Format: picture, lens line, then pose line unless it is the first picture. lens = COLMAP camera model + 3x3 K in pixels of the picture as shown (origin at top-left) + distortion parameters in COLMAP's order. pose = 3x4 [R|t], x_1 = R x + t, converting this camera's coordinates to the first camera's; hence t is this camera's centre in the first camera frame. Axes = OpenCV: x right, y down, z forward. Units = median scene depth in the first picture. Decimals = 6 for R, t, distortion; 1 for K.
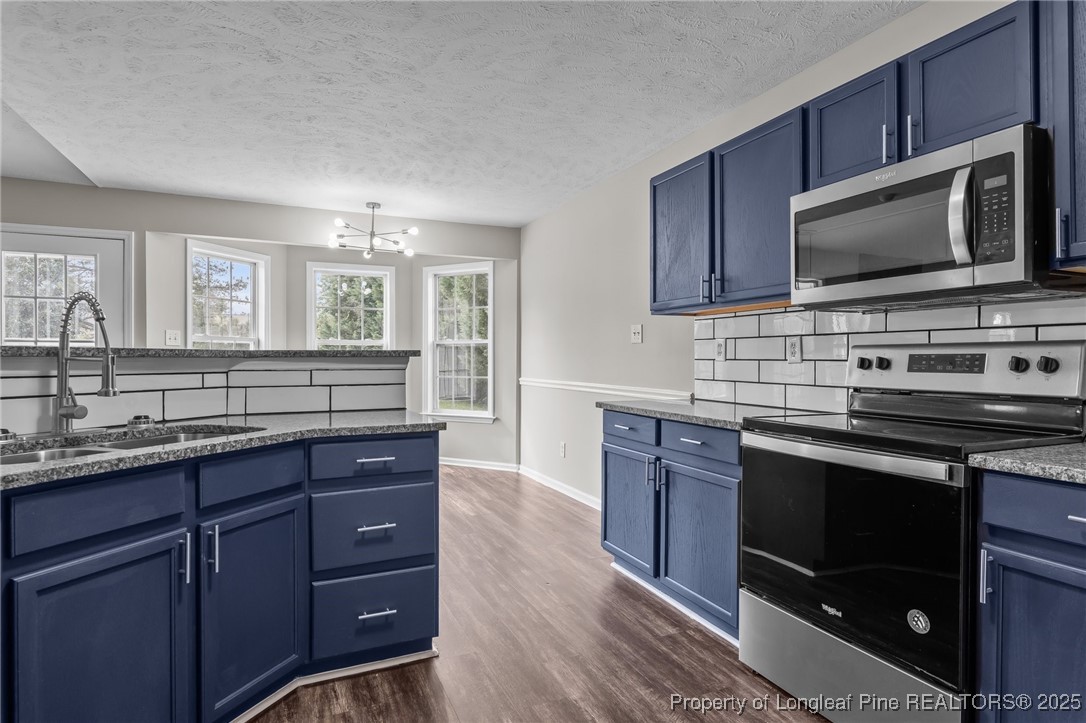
lens RADIAL K [[574.9, 0, 544.5], [0, 574.9, 357.8], [0, 0, 1]] dist [0.007047, 0.000498]
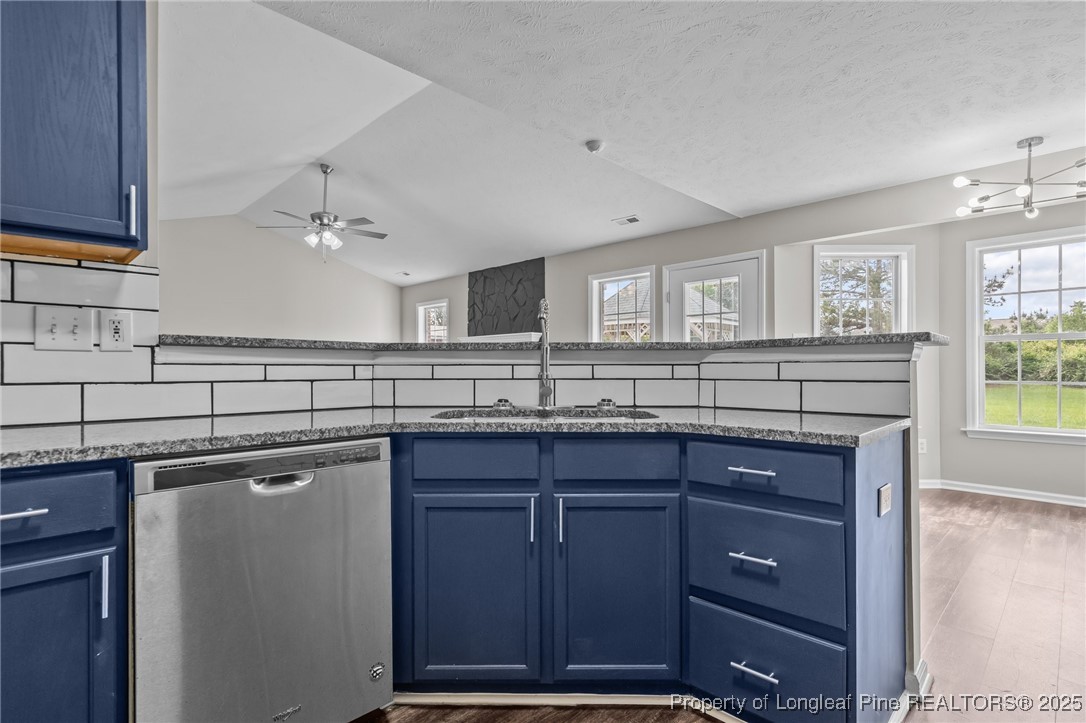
lens RADIAL K [[537.7, 0, 538.3], [0, 537.7, 366.7], [0, 0, 1]] dist [0.003576, -0.000098]
pose [[0.358963, -0.005296, -0.933337, 0.283194], [0.005523, 0.999978, -0.003550, 0.037255], [0.933336, -0.003880, 0.358984, 0.475363]]
